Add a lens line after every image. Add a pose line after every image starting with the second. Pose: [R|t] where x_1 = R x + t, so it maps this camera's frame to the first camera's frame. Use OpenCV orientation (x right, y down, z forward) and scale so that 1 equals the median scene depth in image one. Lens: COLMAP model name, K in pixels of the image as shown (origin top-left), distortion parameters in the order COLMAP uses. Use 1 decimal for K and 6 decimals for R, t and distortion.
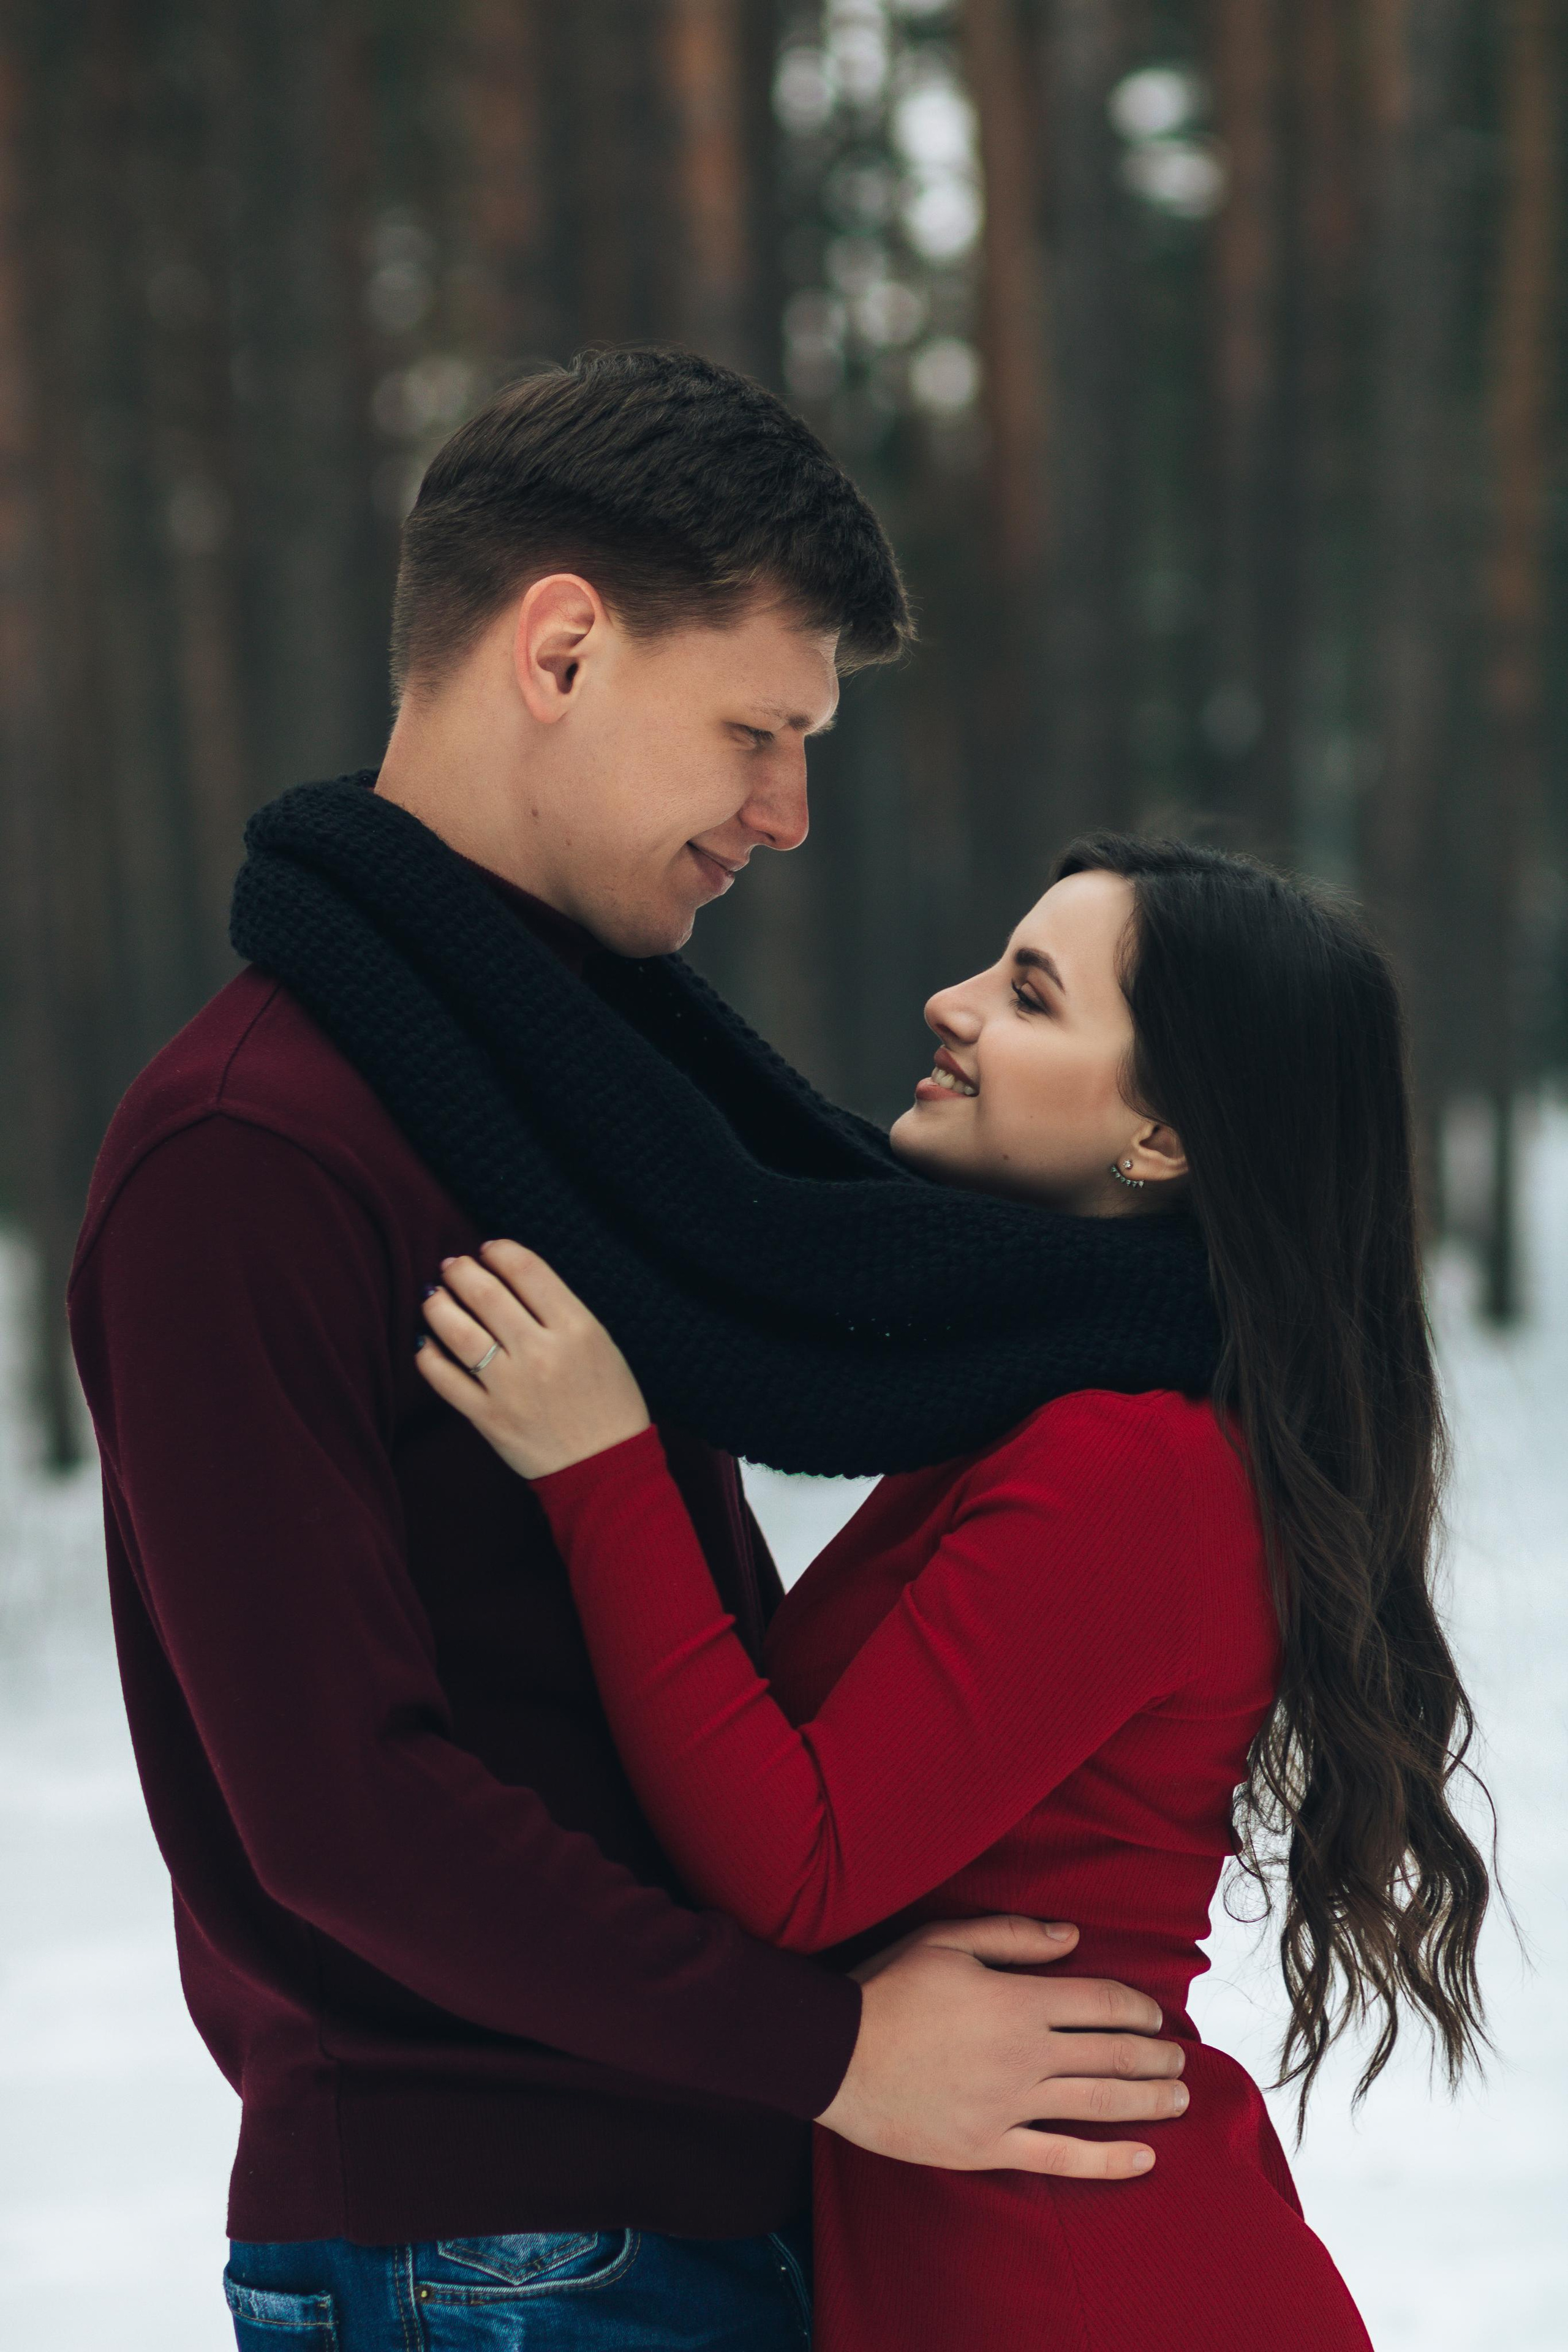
lens RADIAL K [[8801.3, 0, 784.0], [0, 8801.3, 1176.0], [0, 0, 1]] dist [0.242873, -2.080292]
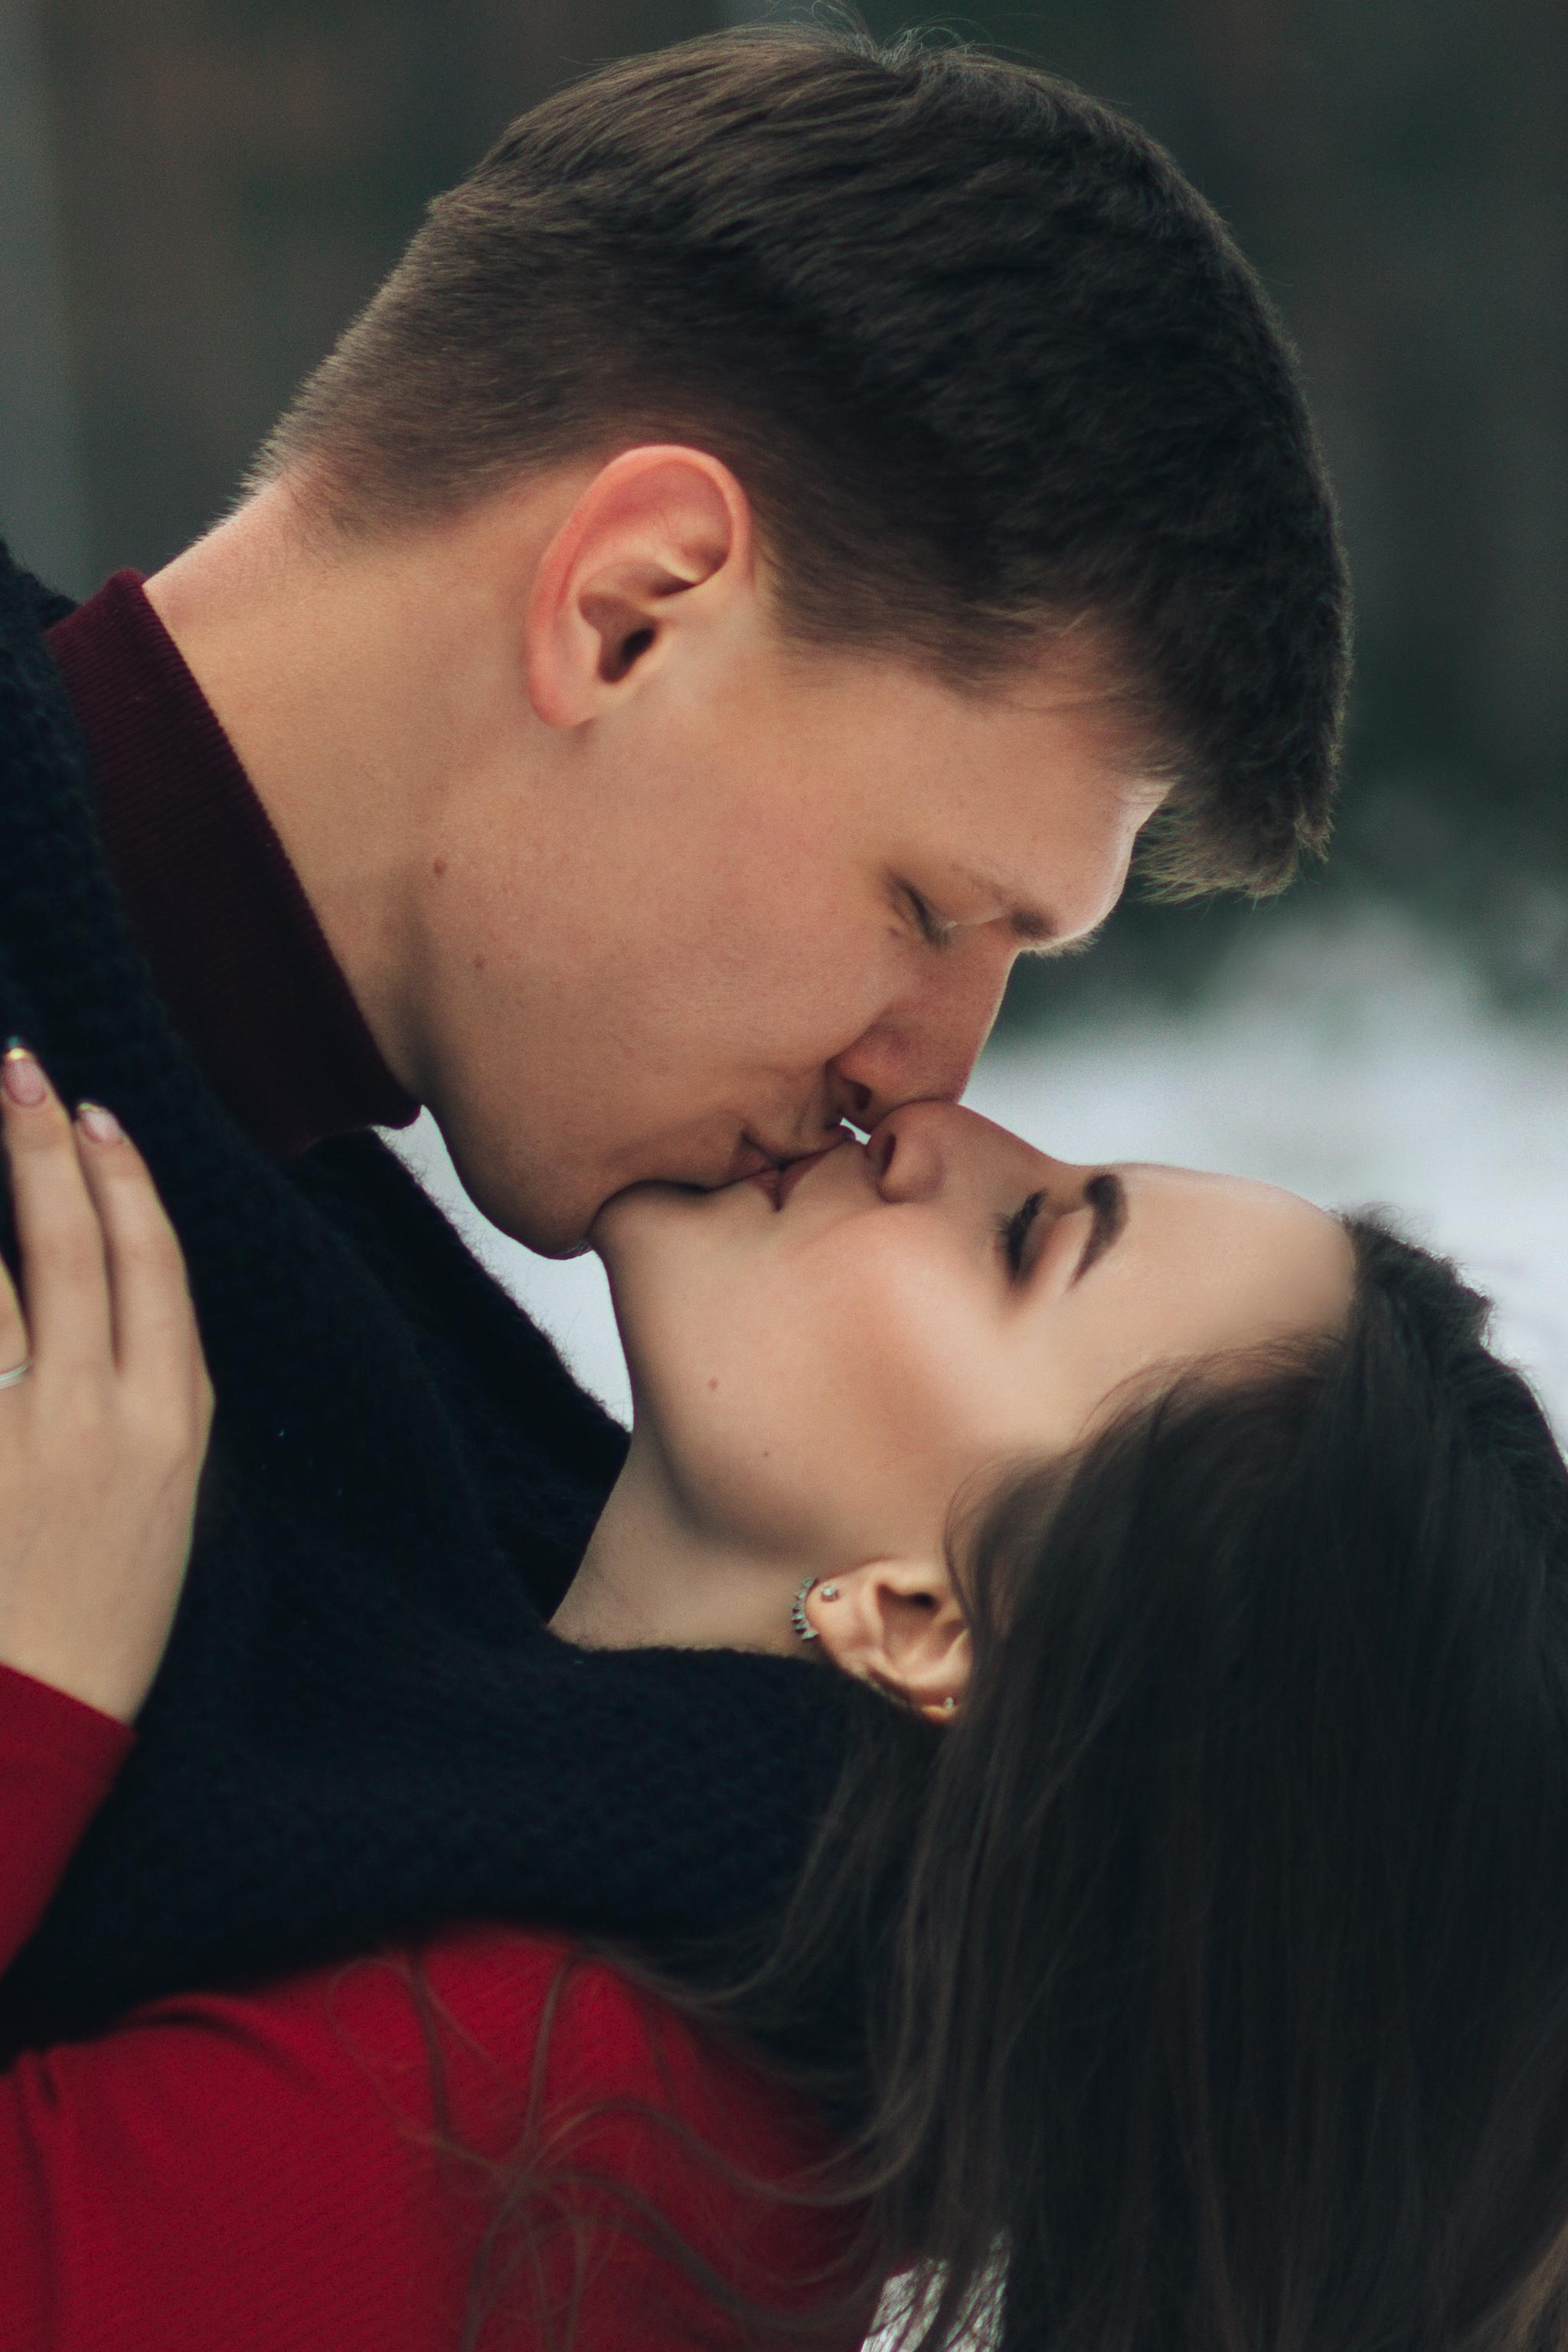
lens RADIAL K [[8801.3, 0, 784.0], [0, 8801.3, 1176.0], [0, 0, 1]] dist [0.242873, -2.080292]
pose [[0.919716, 0.391900, 0.023193, -0.016613], [-0.392368, 0.919567, 0.021077, -0.044041], [-0.013067, -0.028485, 0.999509, 0.519474]]
